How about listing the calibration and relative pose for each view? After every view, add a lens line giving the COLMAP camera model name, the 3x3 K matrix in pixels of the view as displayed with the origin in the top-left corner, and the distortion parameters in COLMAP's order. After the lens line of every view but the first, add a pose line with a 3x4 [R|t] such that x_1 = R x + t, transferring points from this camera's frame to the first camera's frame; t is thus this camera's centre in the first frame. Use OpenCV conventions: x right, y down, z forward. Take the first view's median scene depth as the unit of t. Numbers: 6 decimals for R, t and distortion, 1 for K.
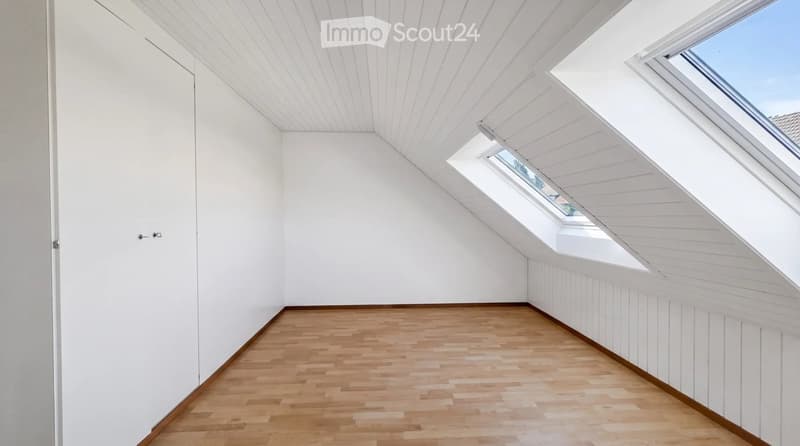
lens RADIAL K [[314.6, 0, 398.9], [0, 314.6, 222.6], [0, 0, 1]] dist [-0.000789, -0.000197]
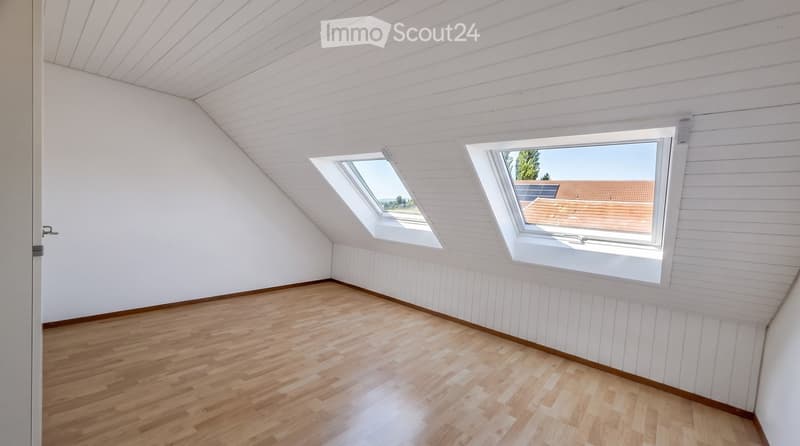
lens RADIAL K [[314.6, 0, 399.7], [0, 314.6, 222.8], [0, 0, 1]] dist [-0.000789, -0.000197]
pose [[0.683665, 0.014224, 0.729658, -0.474051], [-0.057122, 0.997786, 0.034070, -0.025522], [-0.727557, -0.064972, 0.682963, -0.011572]]
